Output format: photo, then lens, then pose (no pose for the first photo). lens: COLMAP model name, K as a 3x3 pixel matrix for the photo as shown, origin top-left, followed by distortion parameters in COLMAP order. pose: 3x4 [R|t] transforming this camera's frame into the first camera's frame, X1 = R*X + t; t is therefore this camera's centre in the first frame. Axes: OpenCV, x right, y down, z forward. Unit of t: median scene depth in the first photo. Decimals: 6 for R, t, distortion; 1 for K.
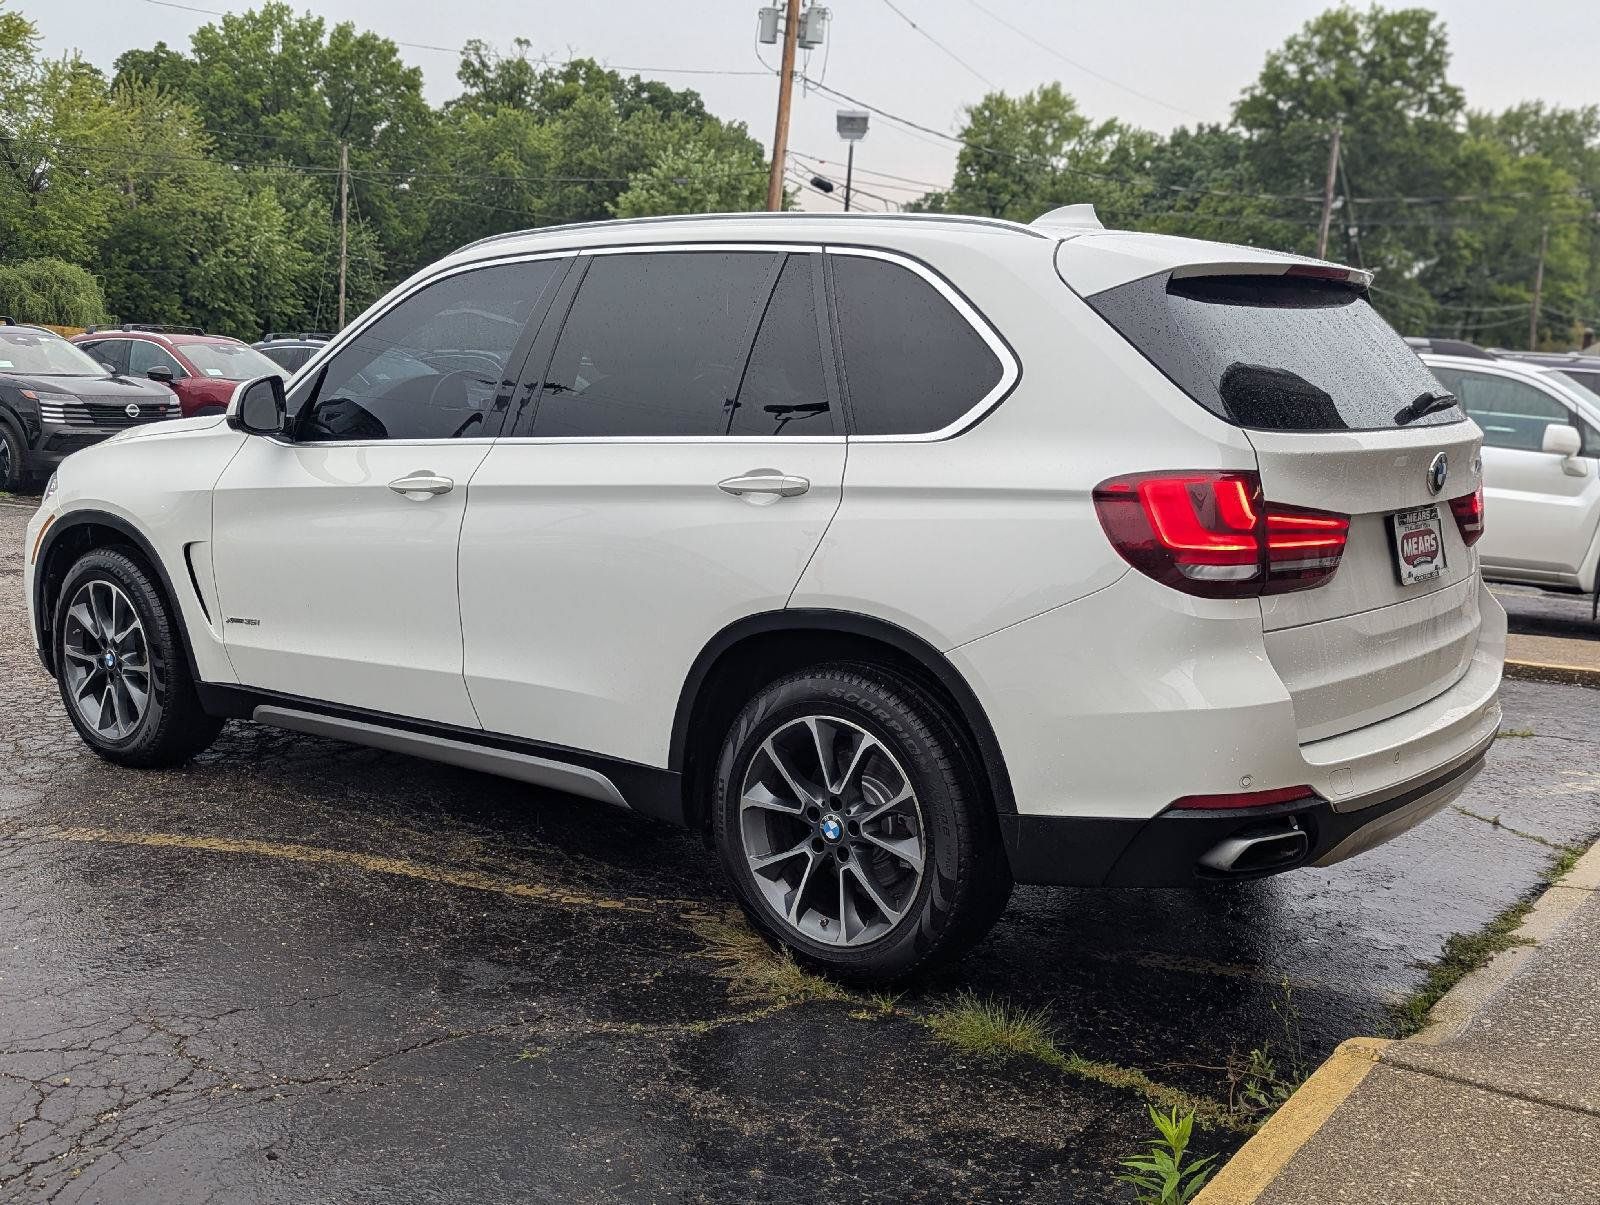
lens RADIAL K [[1738.3, 0, 803.0], [0, 1738.3, 608.5], [0, 0, 1]] dist [0.048628, 0.000000]
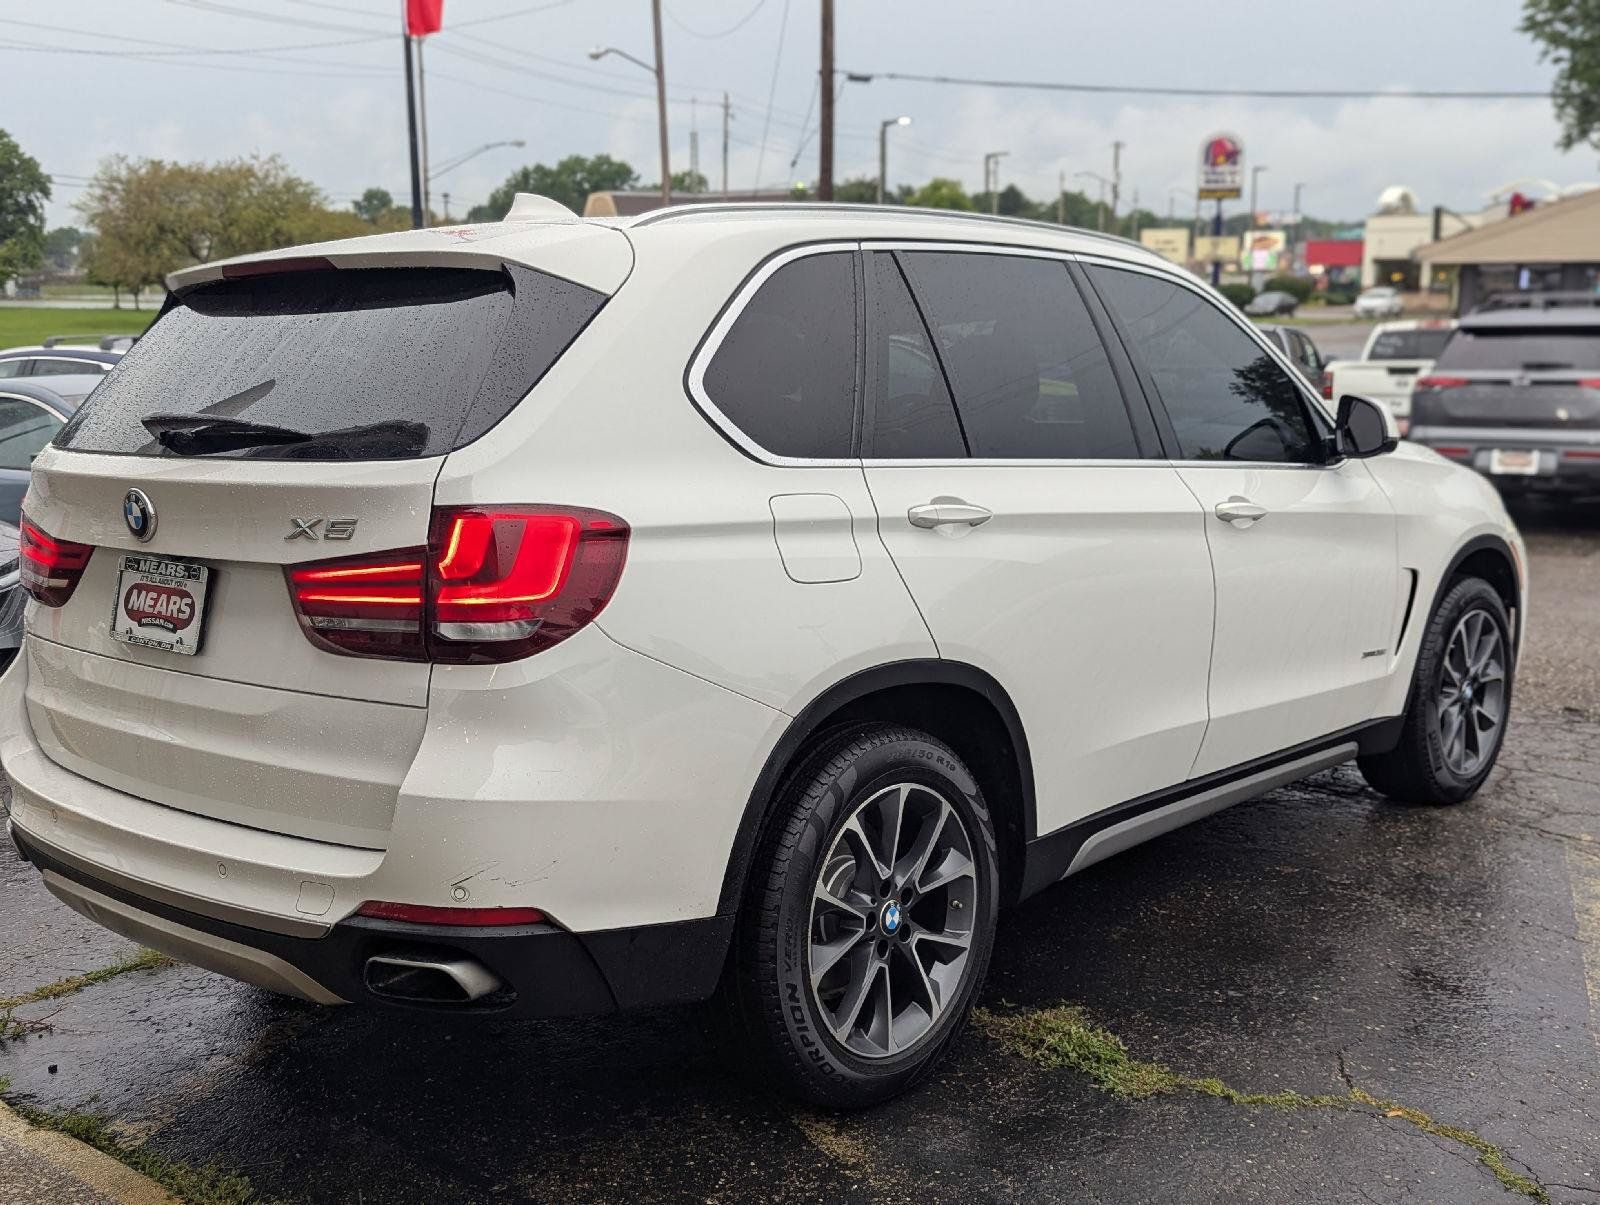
lens RADIAL K [[1738.3, 0, 747.8], [0, 1738.3, 606.7], [0, 0, 1]] dist [0.048628, 0.000000]
pose [[-0.075913, 0.122234, -0.989594, 0.988391], [-0.140305, 0.981274, 0.131970, -0.157023], [0.987194, 0.148863, -0.057342, 1.150006]]
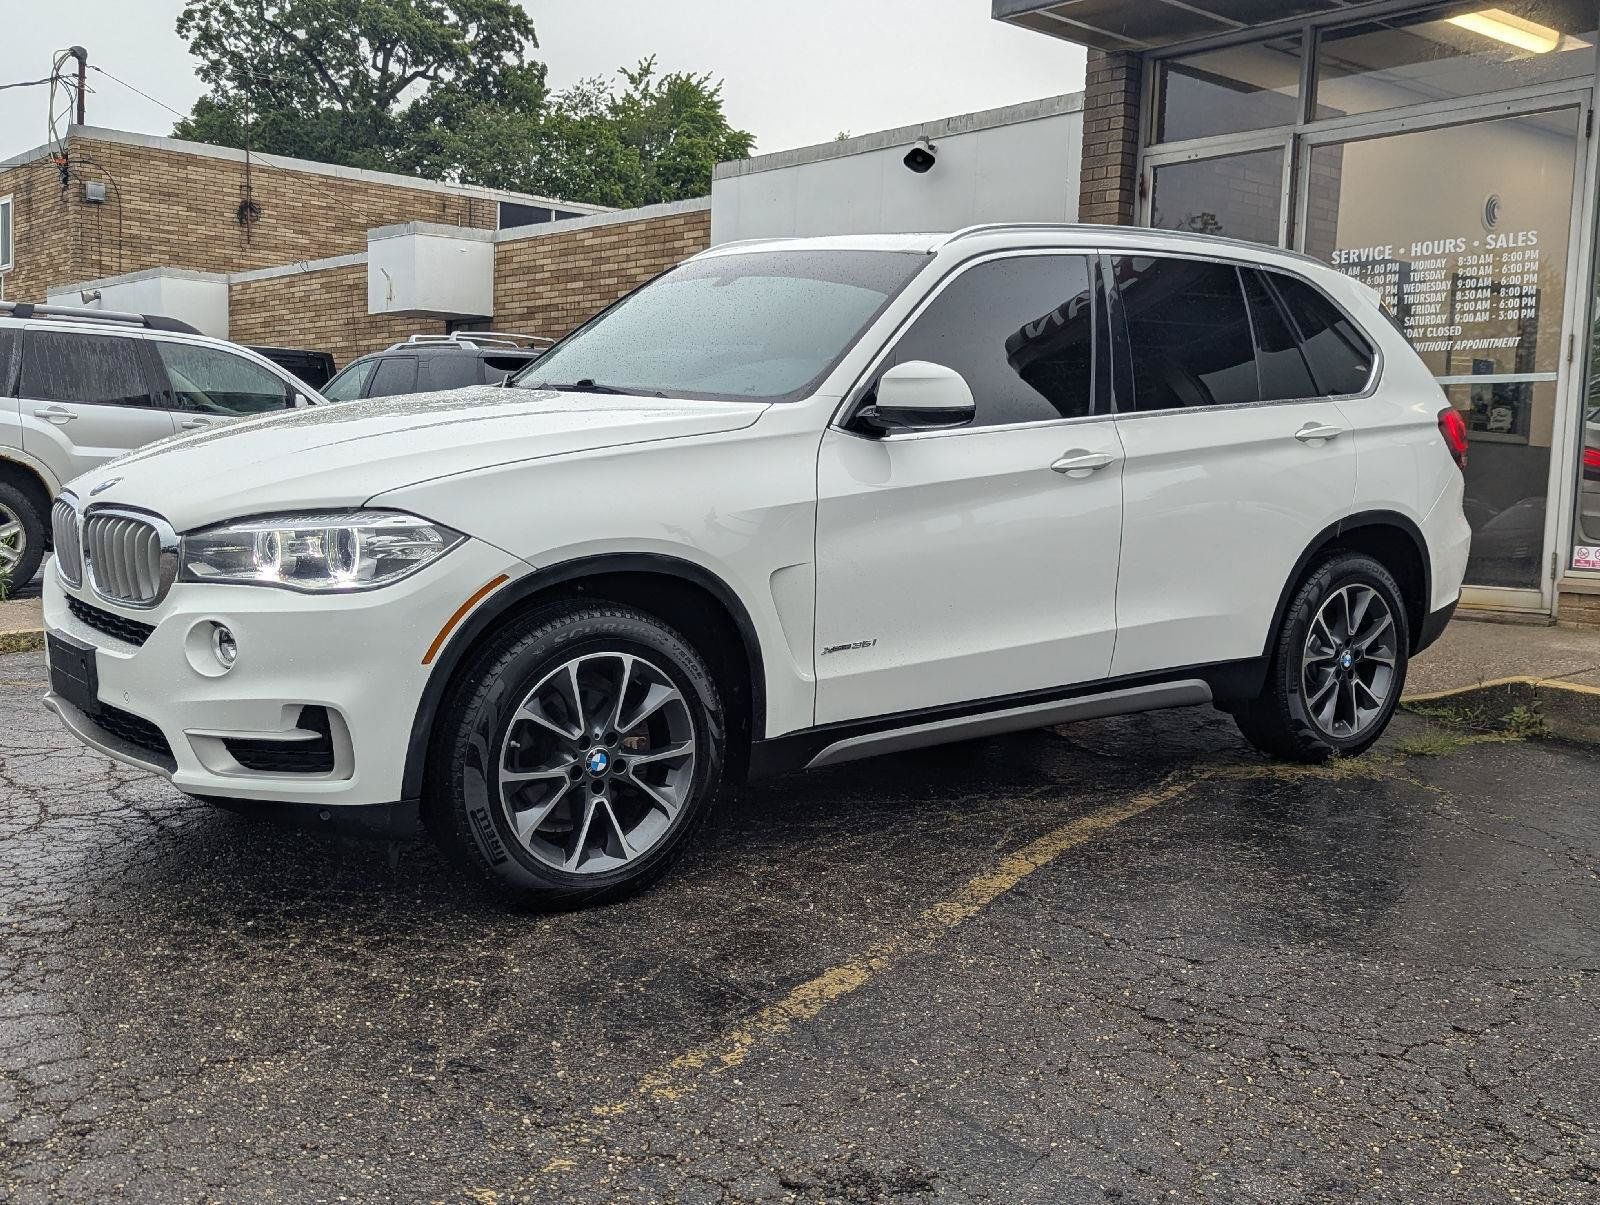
lens RADIAL K [[1738.3, 0, 800.7], [0, 1738.3, 612.9], [0, 0, 1]] dist [0.048628, 0.000000]
pose [[0.236416, -0.148602, 0.960221, -1.326241], [0.128283, 0.984359, 0.120753, -0.134119], [-0.963146, 0.094632, 0.251781, 0.926779]]
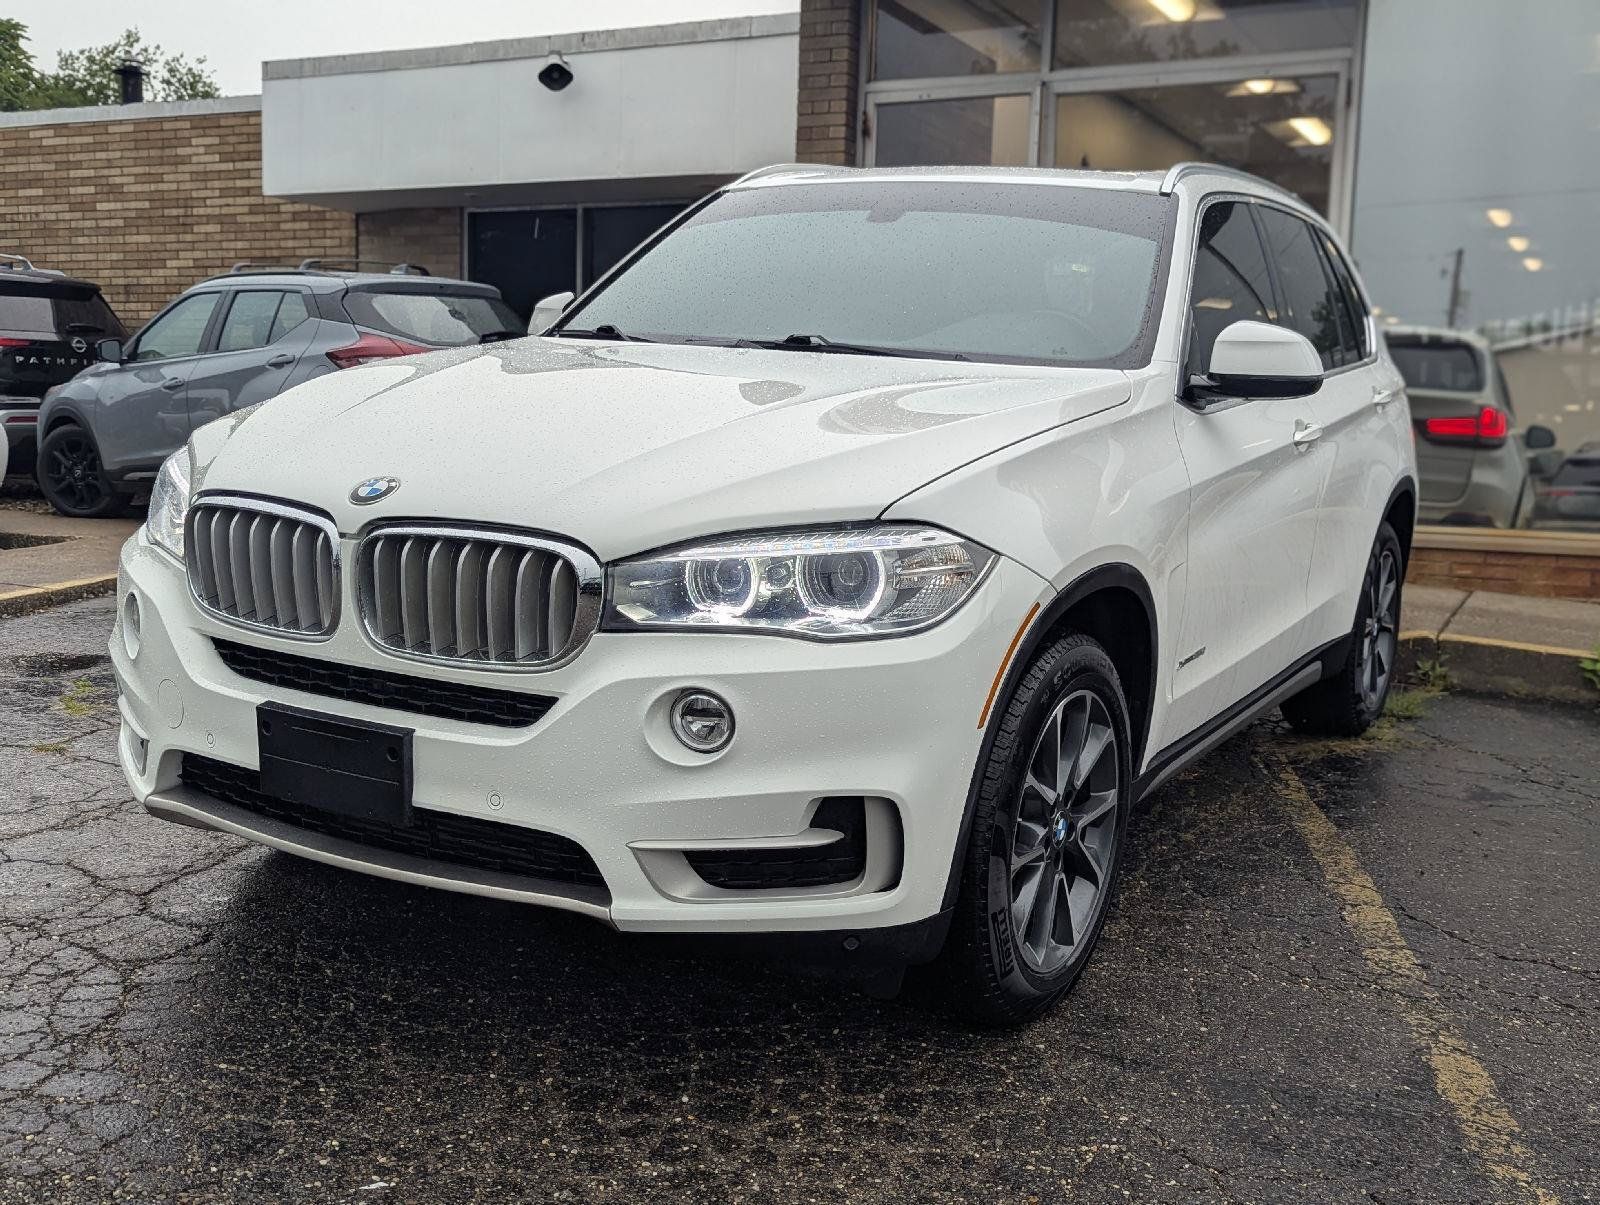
lens RADIAL K [[1738.3, 0, 795.3], [0, 1738.3, 607.2], [0, 0, 1]] dist [0.048628, 0.000000]
pose [[-0.165702, -0.182999, 0.969048, -1.155831], [0.102473, 0.974118, 0.201478, -0.206295], [-0.980837, 0.132687, -0.142661, 1.457242]]
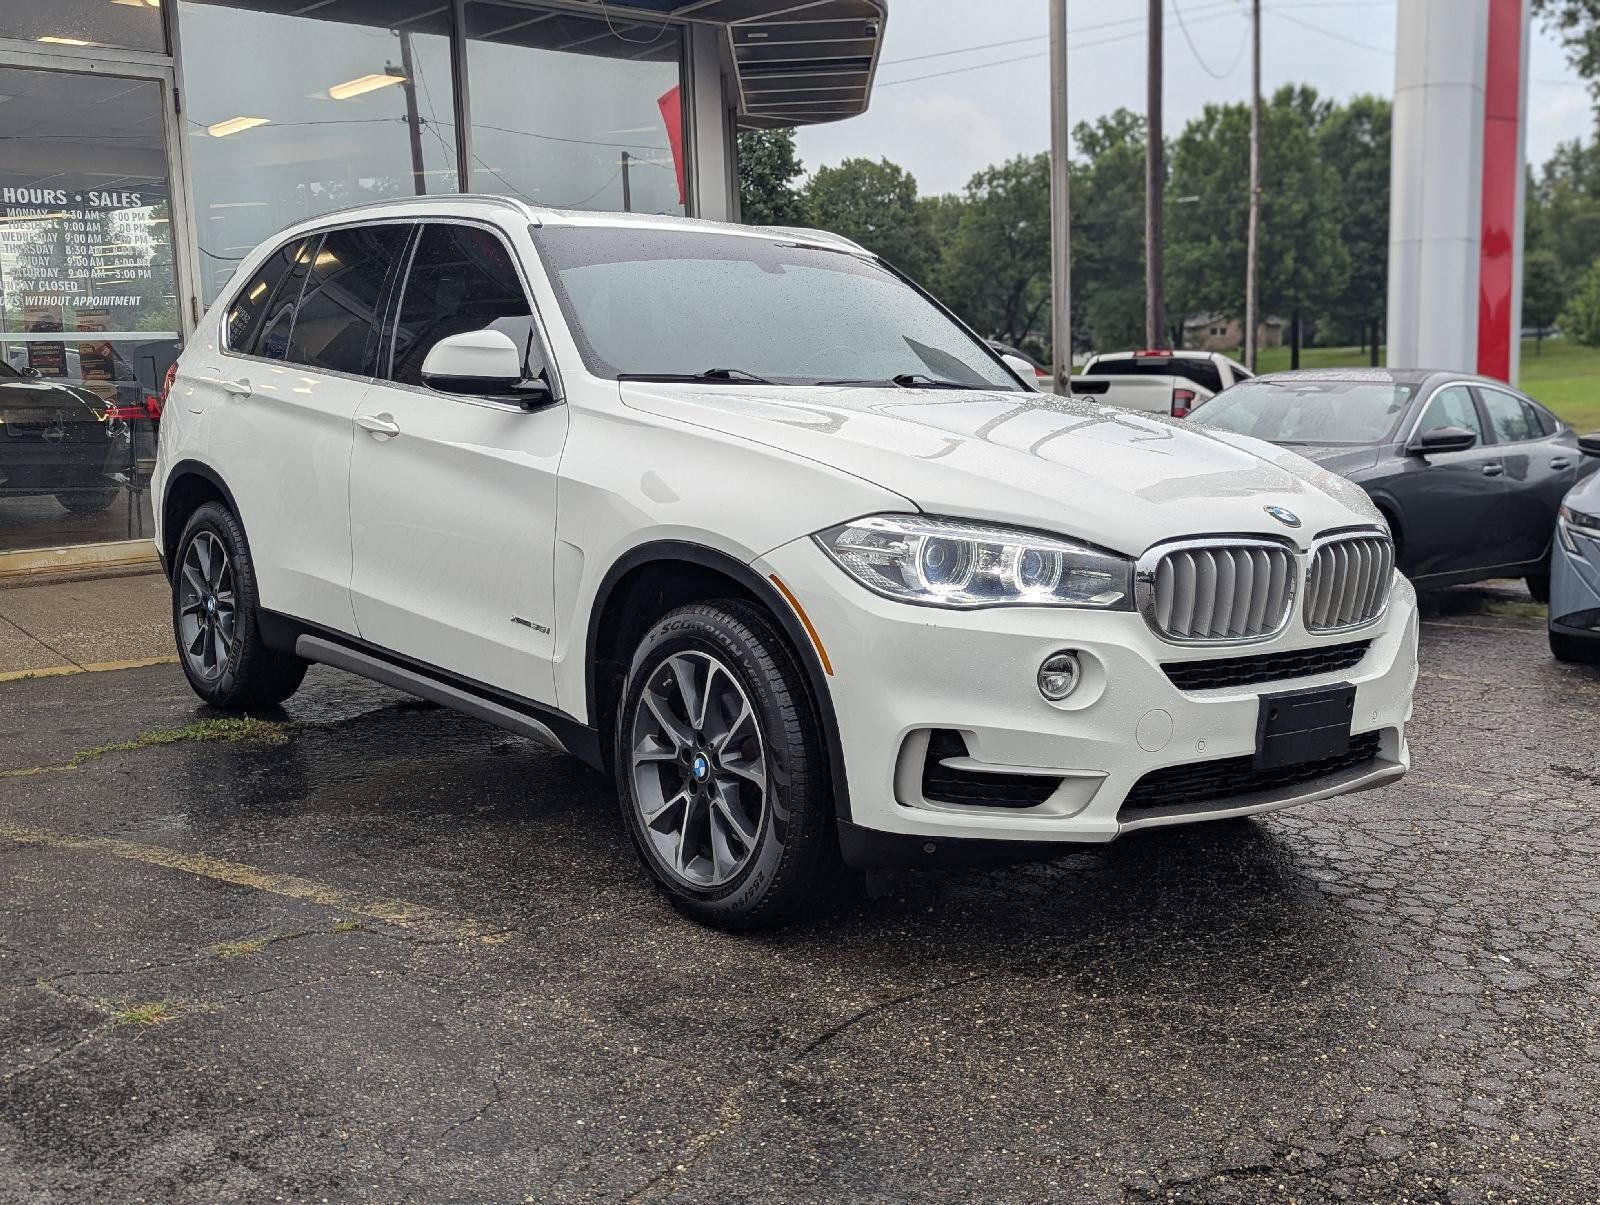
lens RADIAL K [[1738.3, 0, 795.4], [0, 1738.3, 597.0], [0, 0, 1]] dist [0.048628, 0.000000]
pose [[-0.968886, -0.076636, 0.235344, -0.489918], [-0.007986, 0.960042, 0.279743, -0.327276], [-0.247379, 0.269159, -0.930783, 2.339700]]
